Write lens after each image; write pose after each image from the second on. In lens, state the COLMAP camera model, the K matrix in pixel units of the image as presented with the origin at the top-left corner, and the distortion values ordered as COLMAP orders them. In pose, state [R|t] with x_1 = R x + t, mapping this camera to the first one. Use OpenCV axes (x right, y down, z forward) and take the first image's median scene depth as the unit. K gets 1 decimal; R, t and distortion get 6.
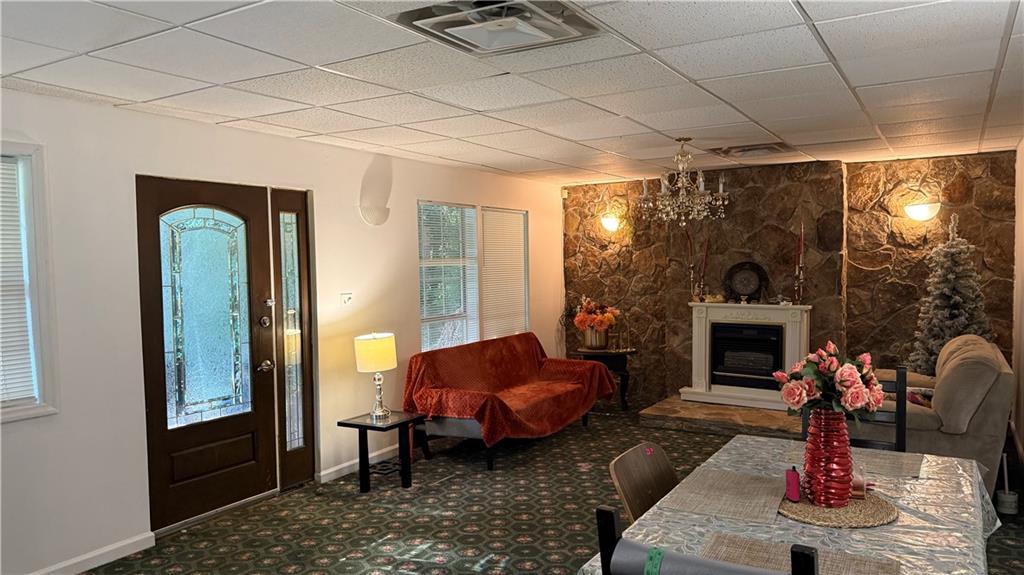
lens RADIAL K [[727.2, 0, 508.7], [0, 727.2, 292.0], [0, 0, 1]] dist [0.105488, -0.101715]
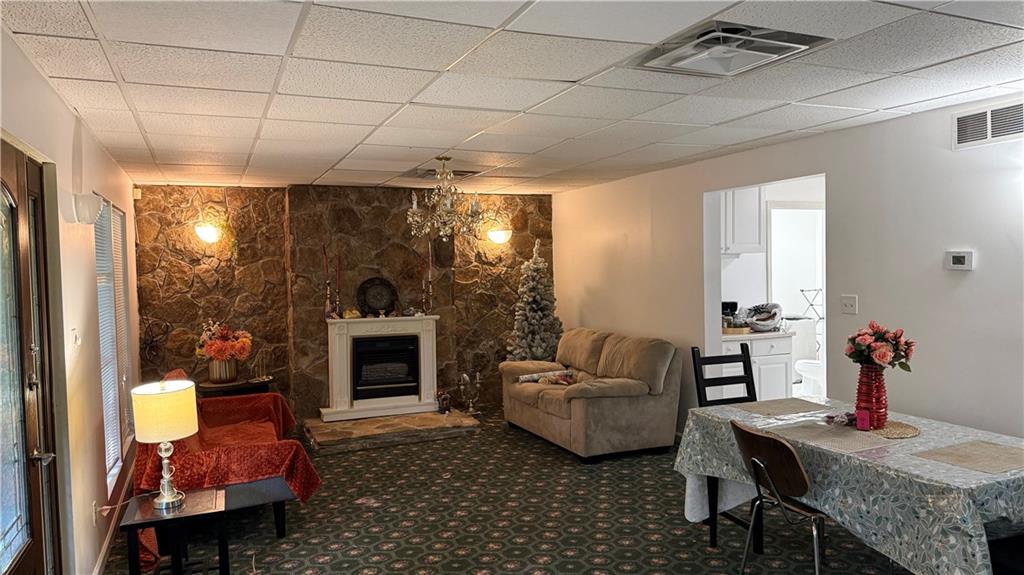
lens RADIAL K [[727.2, 0, 520.7], [0, 727.2, 294.7], [0, 0, 1]] dist [0.105488, -0.101715]
pose [[0.569497, -0.027419, 0.821536, -0.429120], [0.047999, 0.998847, 0.000063, -0.006998], [-0.820591, 0.039397, 0.570157, 0.255284]]
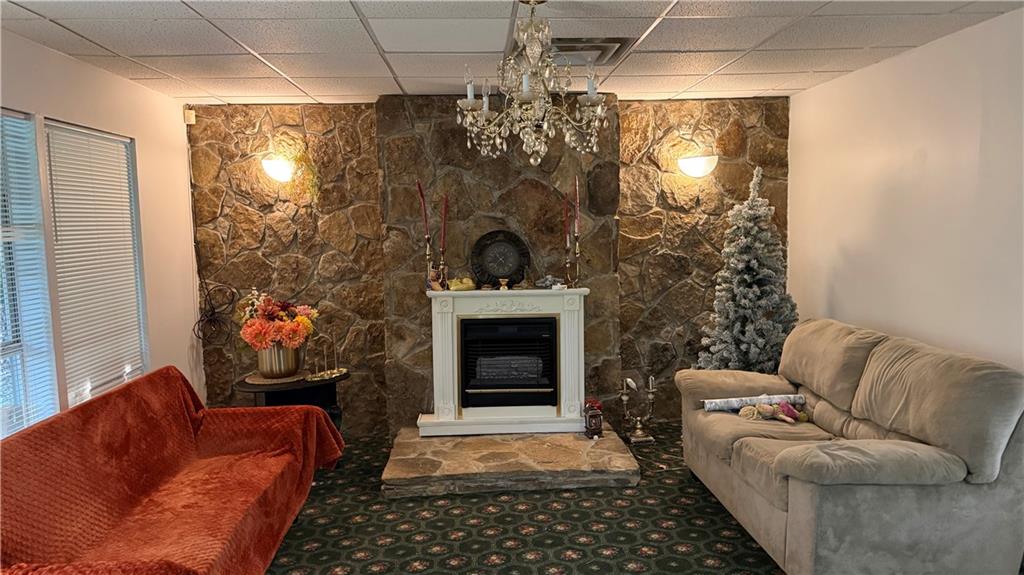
lens RADIAL K [[727.2, 0, 514.4], [0, 727.2, 289.4], [0, 0, 1]] dist [0.105488, -0.101715]
pose [[0.817793, -0.058337, 0.572548, -0.073926], [0.033984, 0.998008, 0.053146, -0.021742], [-0.574508, -0.024005, 0.818147, 0.435126]]
